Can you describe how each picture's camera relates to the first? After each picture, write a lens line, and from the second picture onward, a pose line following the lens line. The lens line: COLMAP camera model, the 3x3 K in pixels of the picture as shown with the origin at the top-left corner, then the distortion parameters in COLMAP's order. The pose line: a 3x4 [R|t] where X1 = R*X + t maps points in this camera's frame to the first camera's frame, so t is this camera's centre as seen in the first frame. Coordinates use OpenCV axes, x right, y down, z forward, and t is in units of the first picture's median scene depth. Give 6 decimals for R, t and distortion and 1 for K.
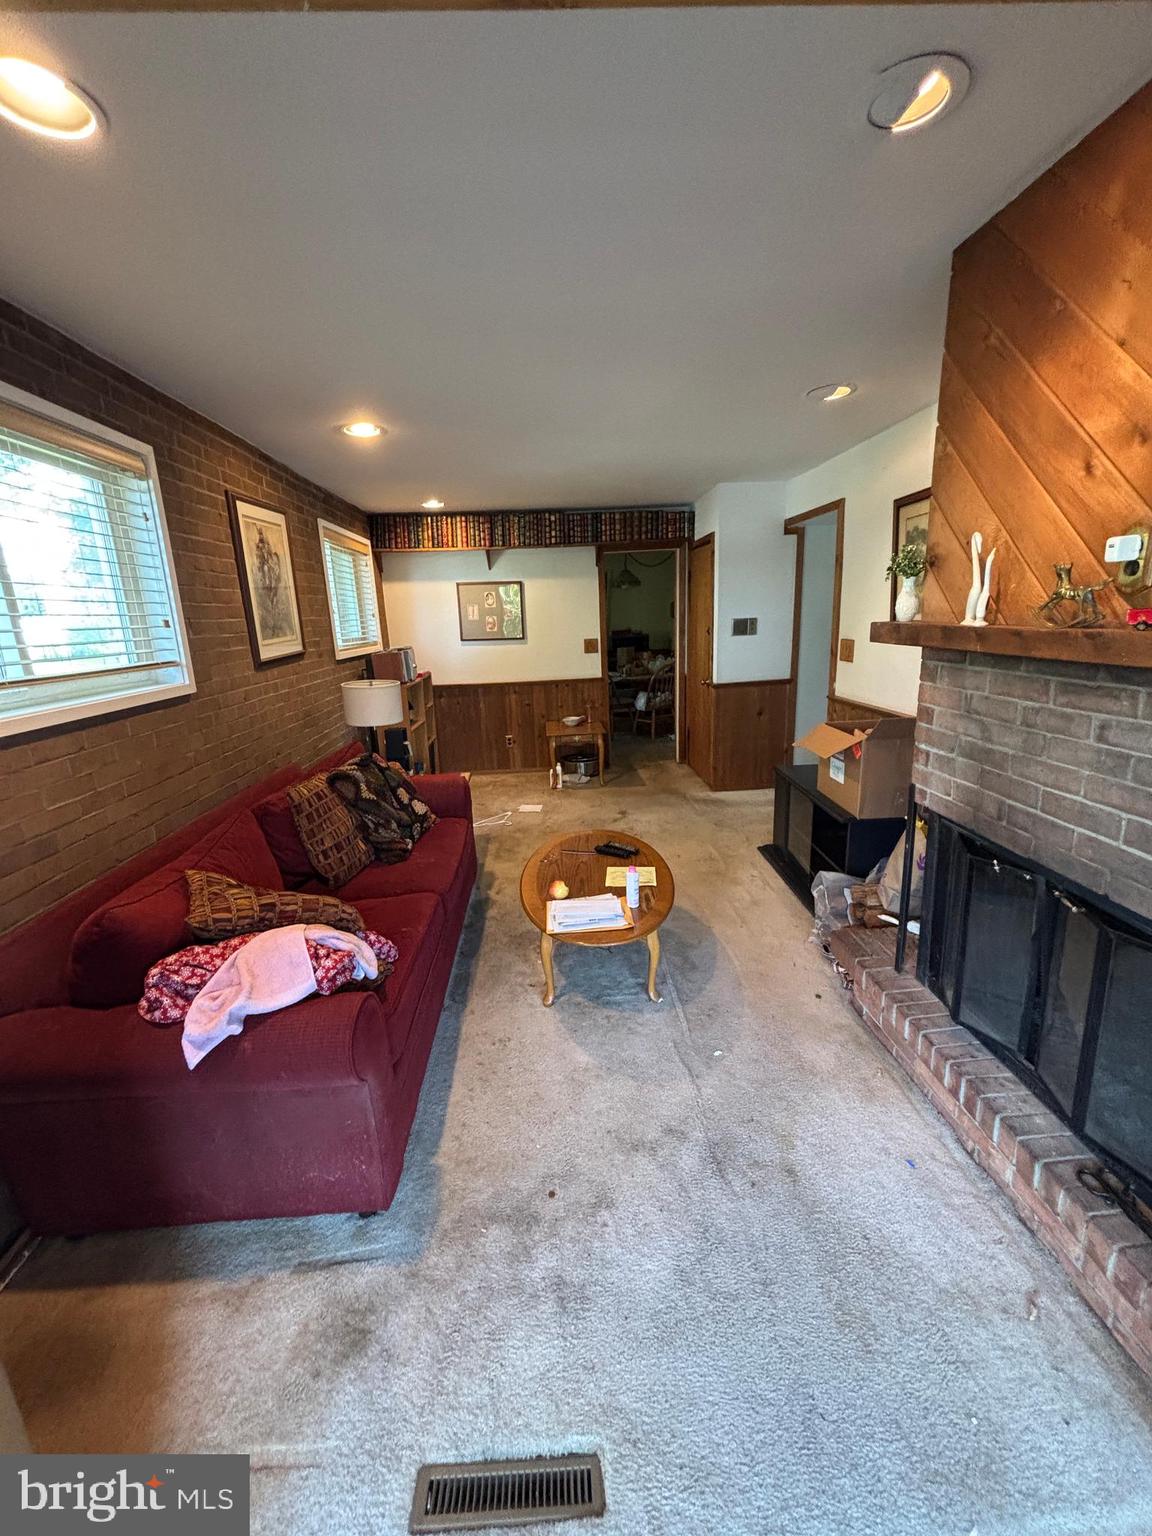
lens RADIAL K [[616.6, 0, 576.0], [0, 616.6, 768.0], [0, 0, 1]] dist [0.013448, -0.000336]
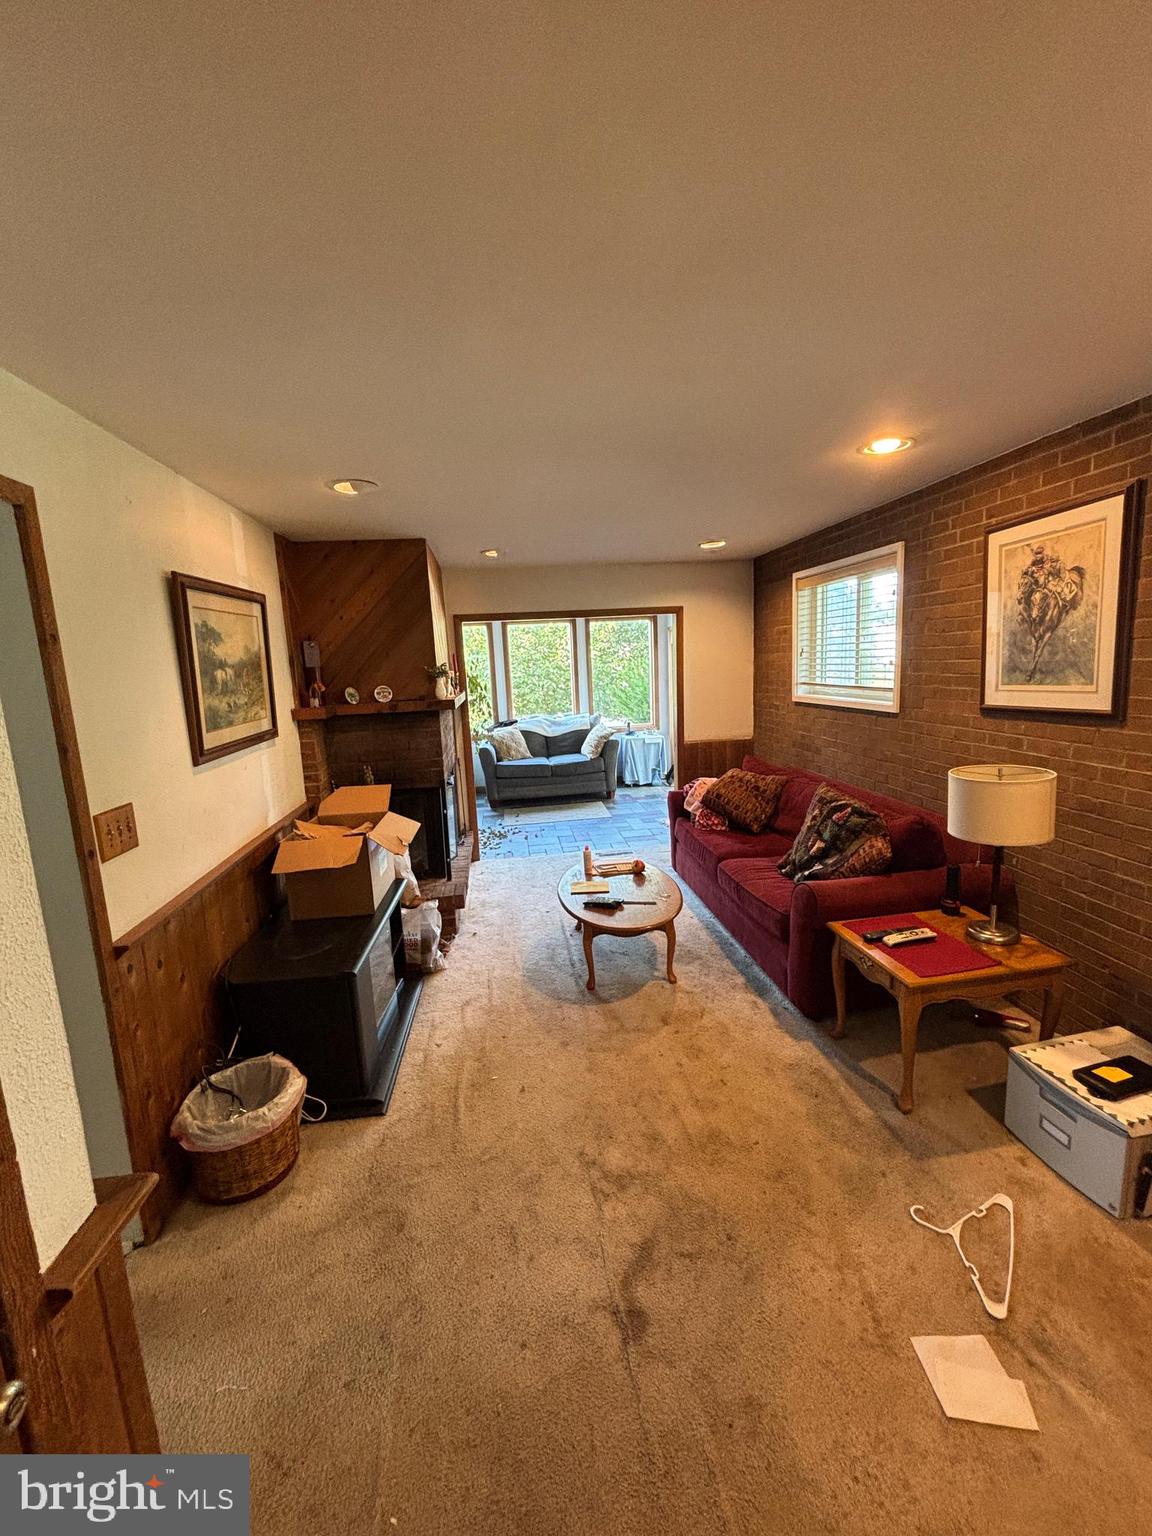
lens RADIAL K [[616.6, 0, 576.0], [0, 616.6, 768.0], [0, 0, 1]] dist [0.013448, -0.000336]
pose [[-0.993268, 0.100216, -0.058102, 0.138662], [0.067922, 0.910137, 0.408702, -0.473835], [0.093839, 0.402004, -0.910817, 1.705074]]
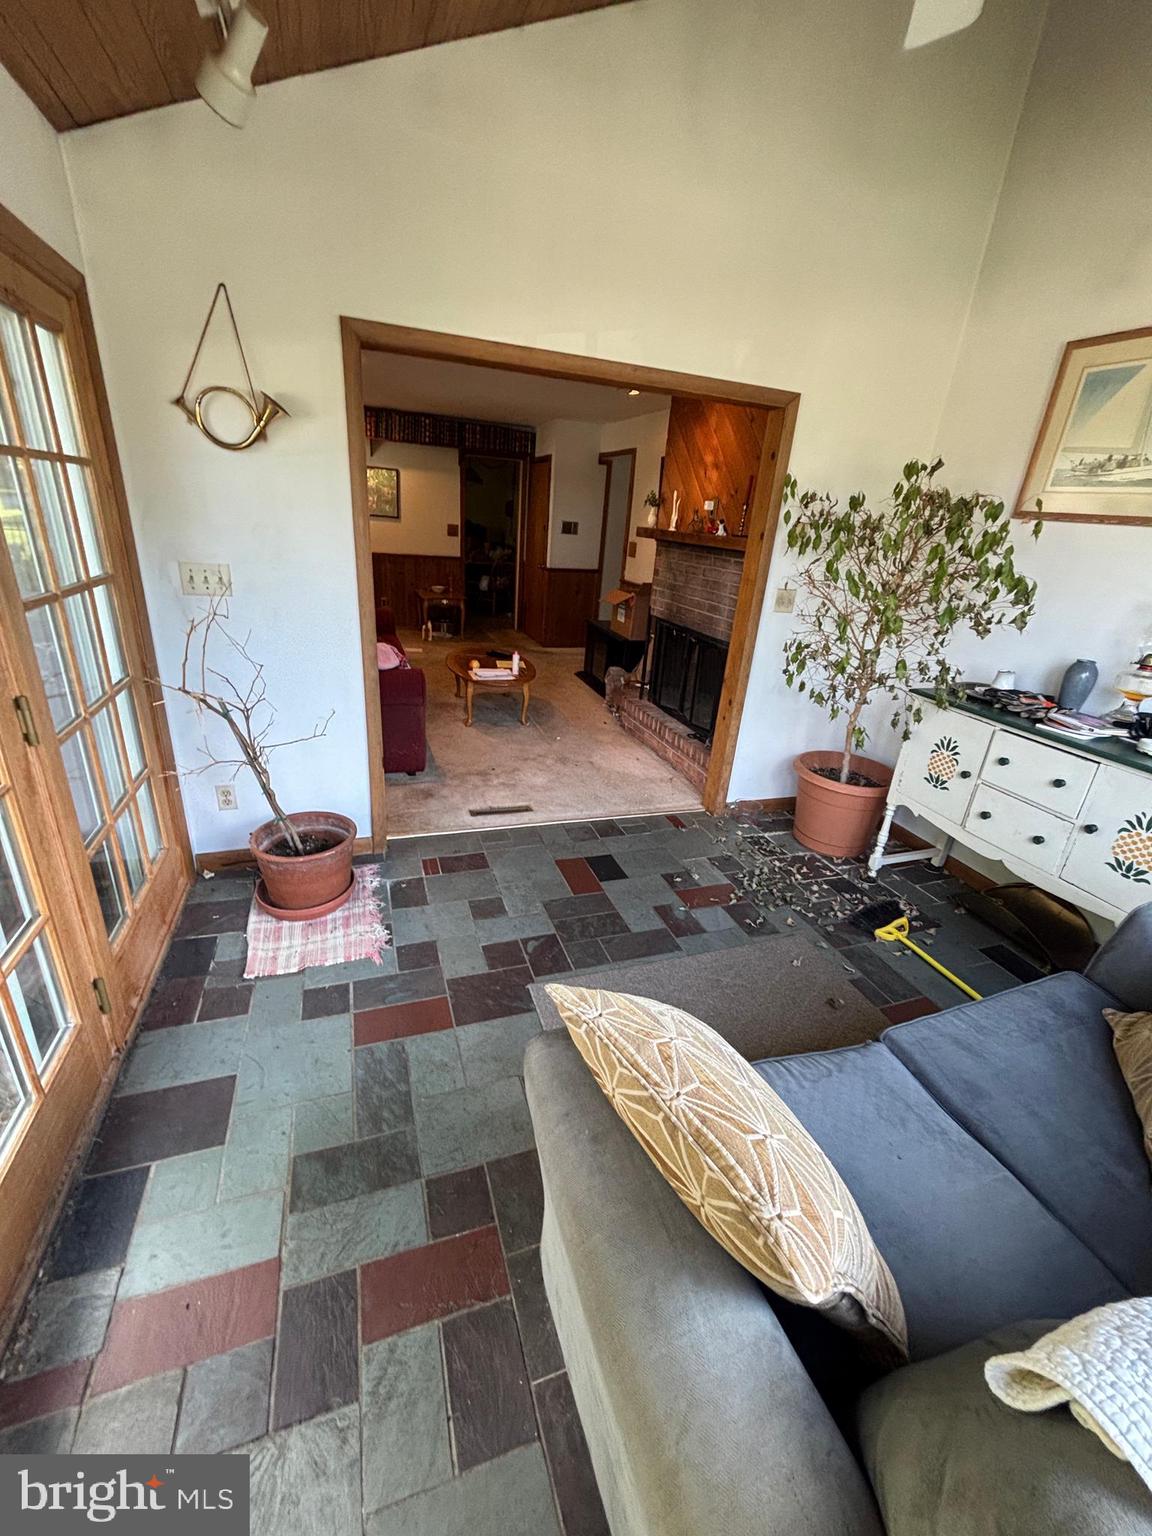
lens RADIAL K [[616.6, 0, 576.0], [0, 616.6, 768.0], [0, 0, 1]] dist [0.013448, -0.000336]
pose [[0.951741, -0.006085, 0.306841, -0.211851], [-0.038474, 0.989550, 0.138961, 0.166377], [-0.304480, -0.144061, 0.941562, -0.587827]]
